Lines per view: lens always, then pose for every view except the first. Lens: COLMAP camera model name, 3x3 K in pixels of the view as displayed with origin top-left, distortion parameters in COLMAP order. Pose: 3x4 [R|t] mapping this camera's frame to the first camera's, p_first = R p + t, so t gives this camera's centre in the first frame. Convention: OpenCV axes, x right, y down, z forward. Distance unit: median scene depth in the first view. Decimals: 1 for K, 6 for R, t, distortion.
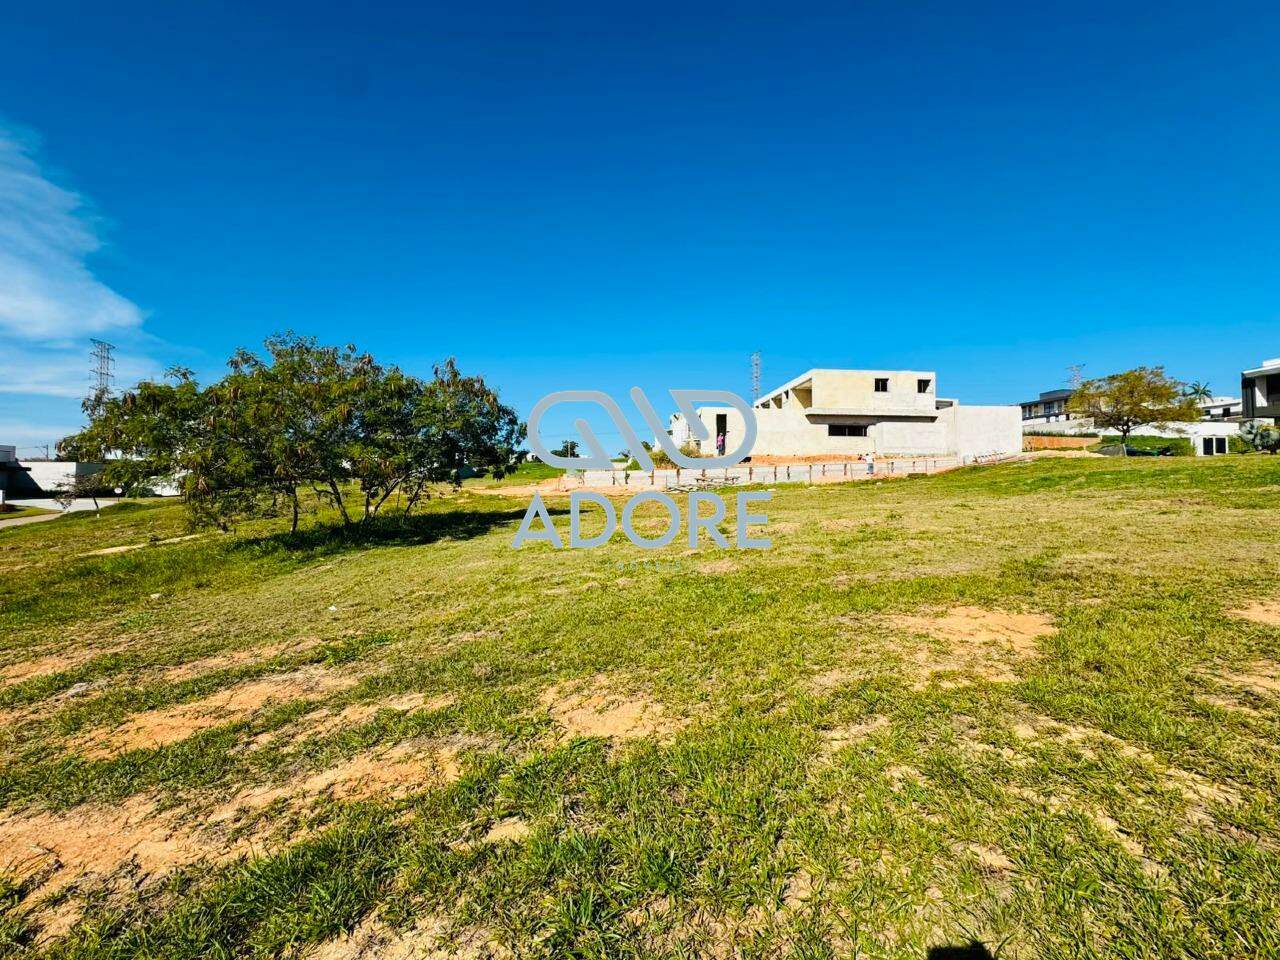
lens RADIAL K [[510.9, 0, 640.6], [0, 510.9, 486.4], [0, 0, 1]] dist [-0.005506, 0.000942]
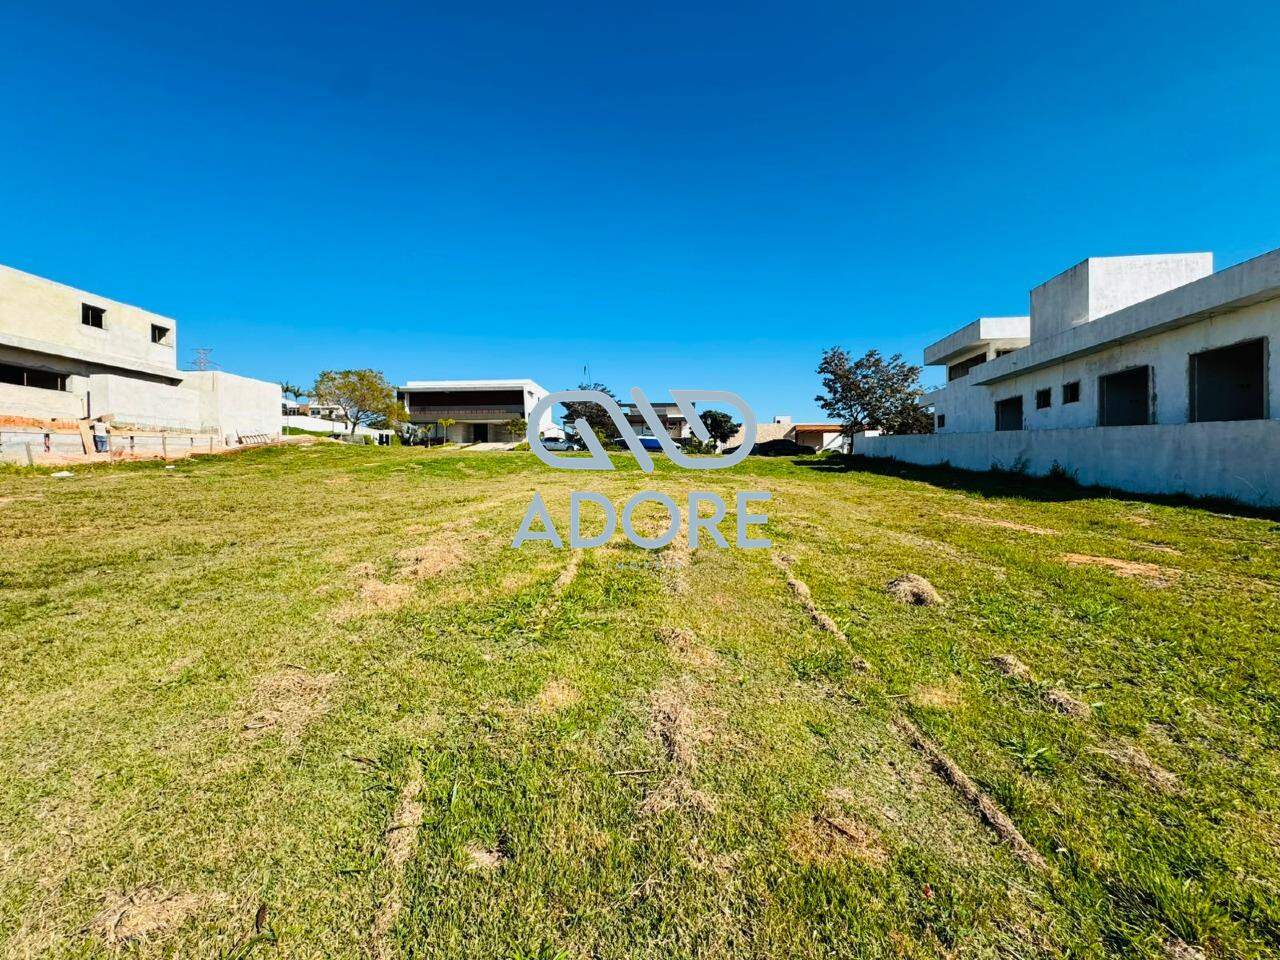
lens RADIAL K [[510.9, 0, 642.3], [0, 510.9, 479.2], [0, 0, 1]] dist [-0.005506, 0.000942]
pose [[0.120398, -0.013546, 0.992633, -0.184684], [-0.001087, 0.999905, 0.013777, 0.000604], [-0.992725, -0.002738, 0.120372, 0.449647]]
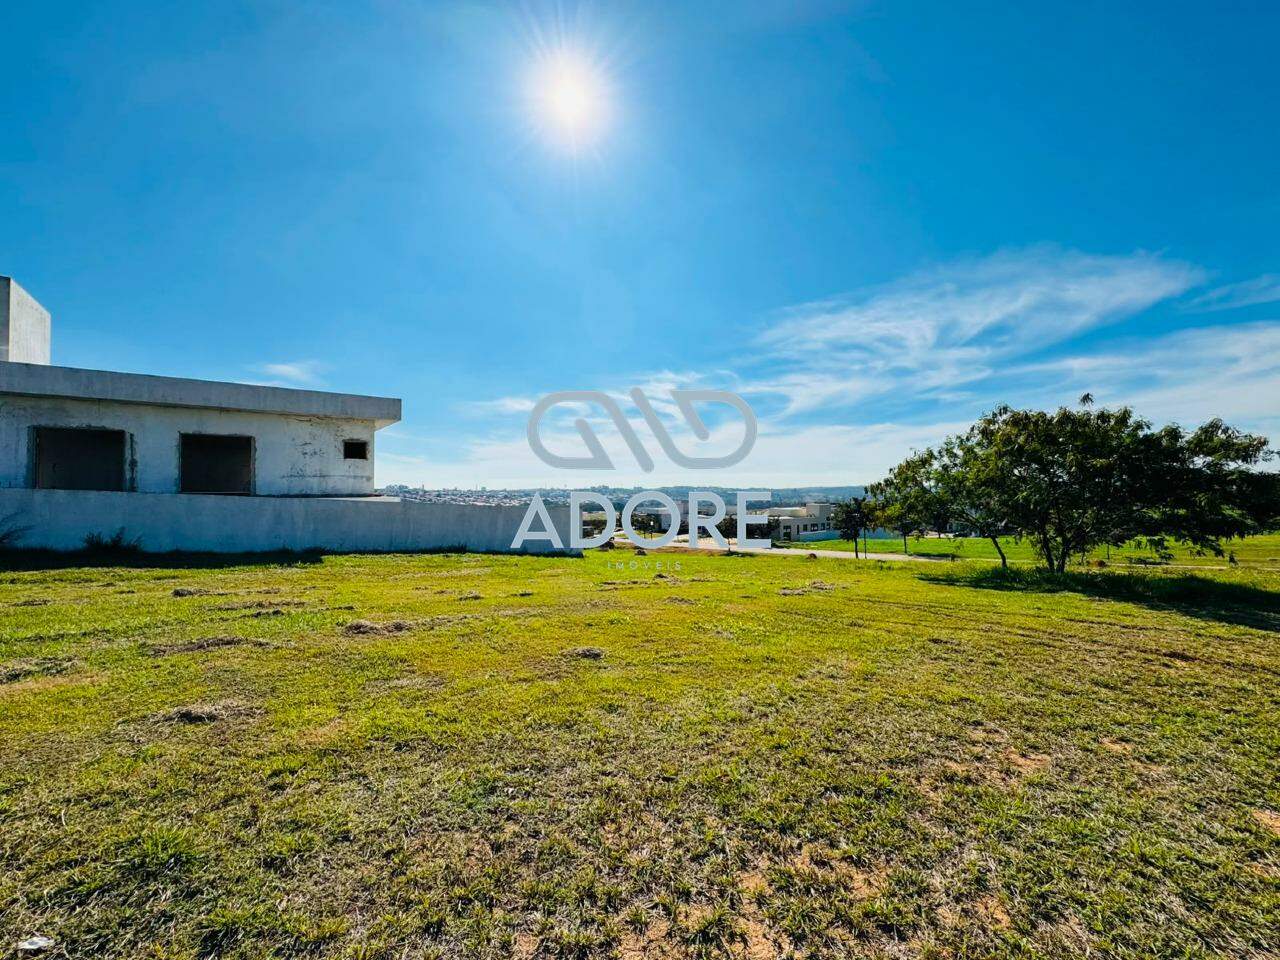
lens RADIAL K [[510.9, 0, 643.6], [0, 510.9, 467.8], [0, 0, 1]] dist [-0.005506, 0.000942]
pose [[-0.795965, -0.024697, -0.604839, 0.502989], [0.006214, 0.998781, -0.048961, -0.060285], [0.605311, -0.042730, -0.794842, 0.898669]]
